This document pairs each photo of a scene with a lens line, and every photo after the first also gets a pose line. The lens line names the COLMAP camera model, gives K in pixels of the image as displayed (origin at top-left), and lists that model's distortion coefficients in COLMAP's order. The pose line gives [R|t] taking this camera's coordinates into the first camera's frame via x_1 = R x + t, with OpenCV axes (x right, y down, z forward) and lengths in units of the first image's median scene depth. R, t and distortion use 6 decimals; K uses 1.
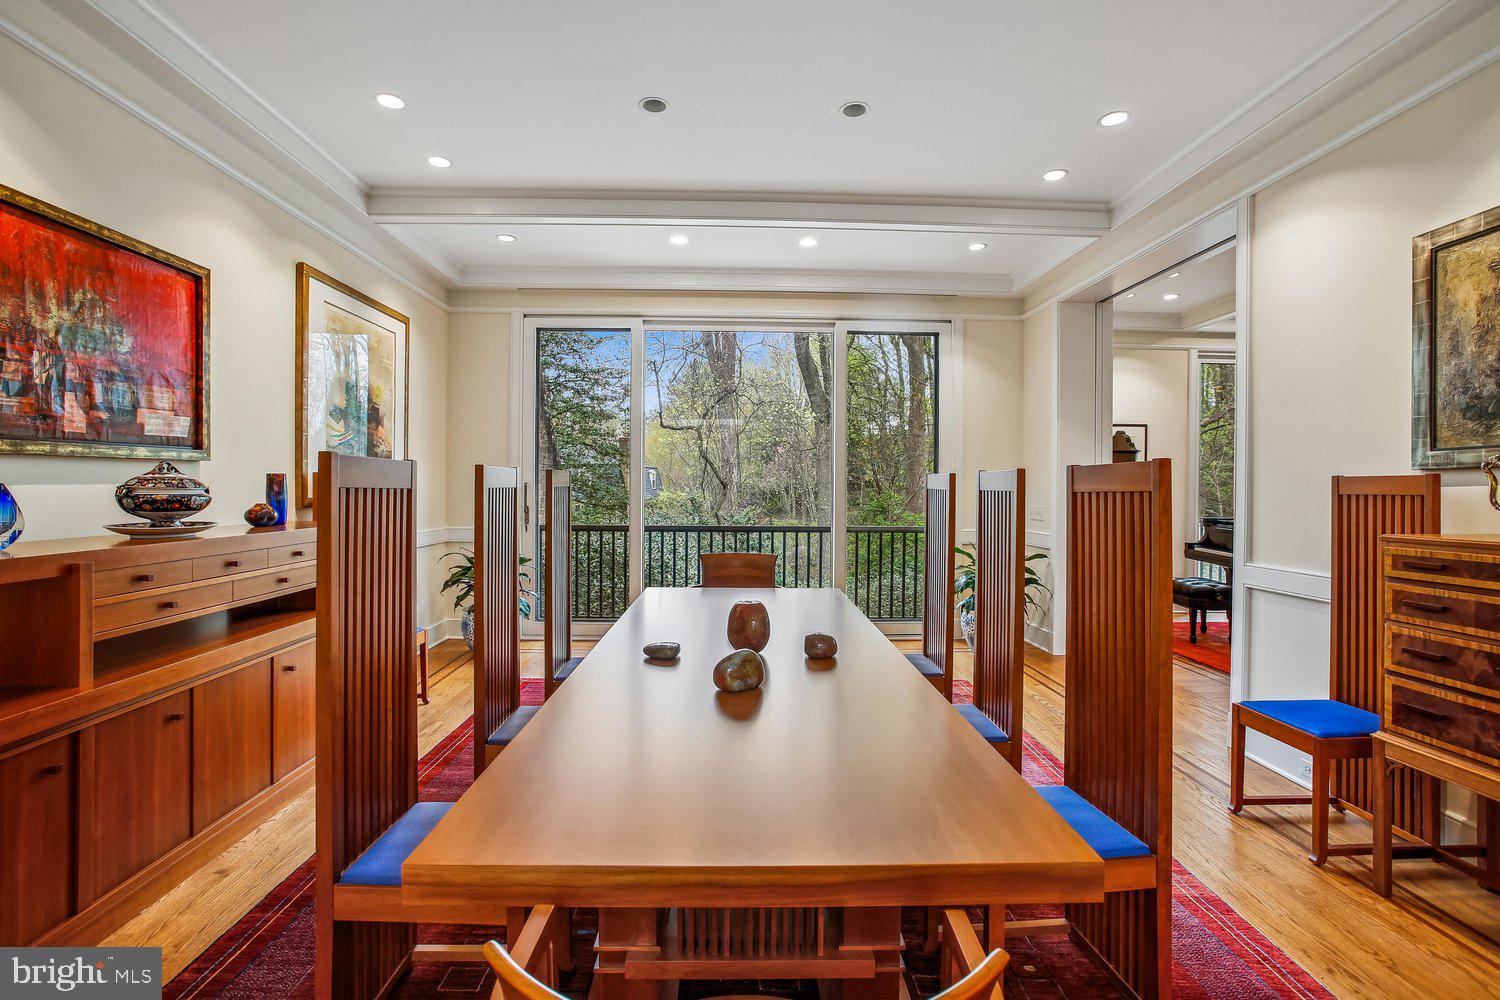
lens RADIAL K [[705.8, 0, 741.2], [0, 705.8, 490.4], [0, 0, 1]] dist [-0.028911, 0.008344]
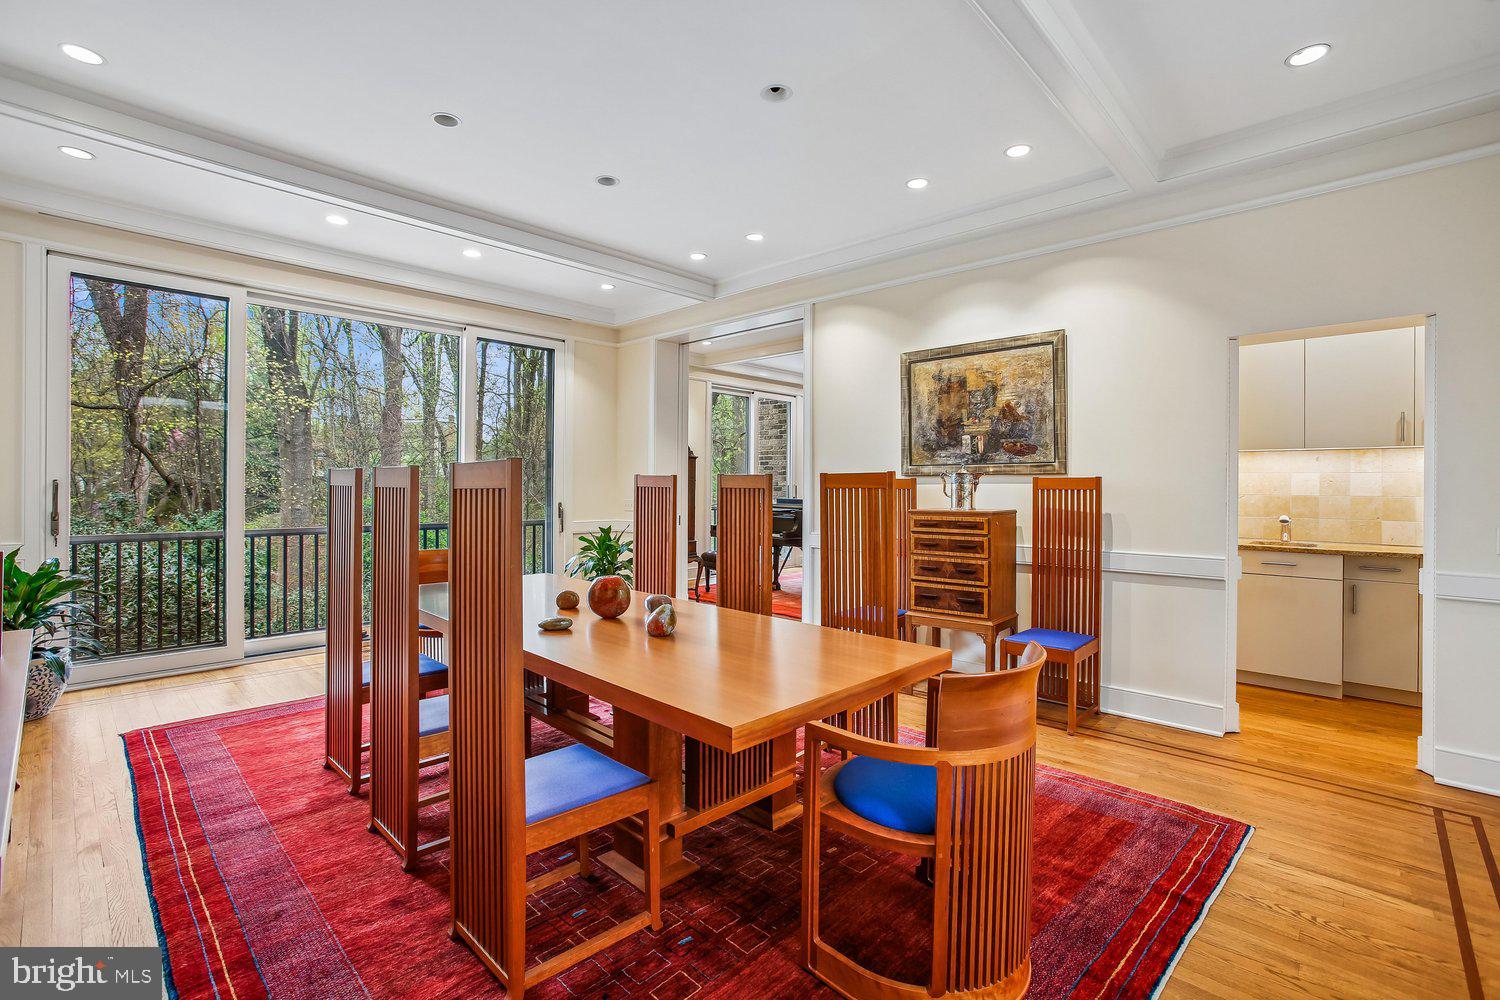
lens RADIAL K [[705.8, 0, 747.1], [0, 705.8, 492.9], [0, 0, 1]] dist [-0.028911, 0.008344]
pose [[0.708507, -0.011140, 0.705616, -0.704445], [0.004039, 0.999923, 0.011731, -0.007523], [-0.705693, -0.005461, 0.708497, -0.072337]]
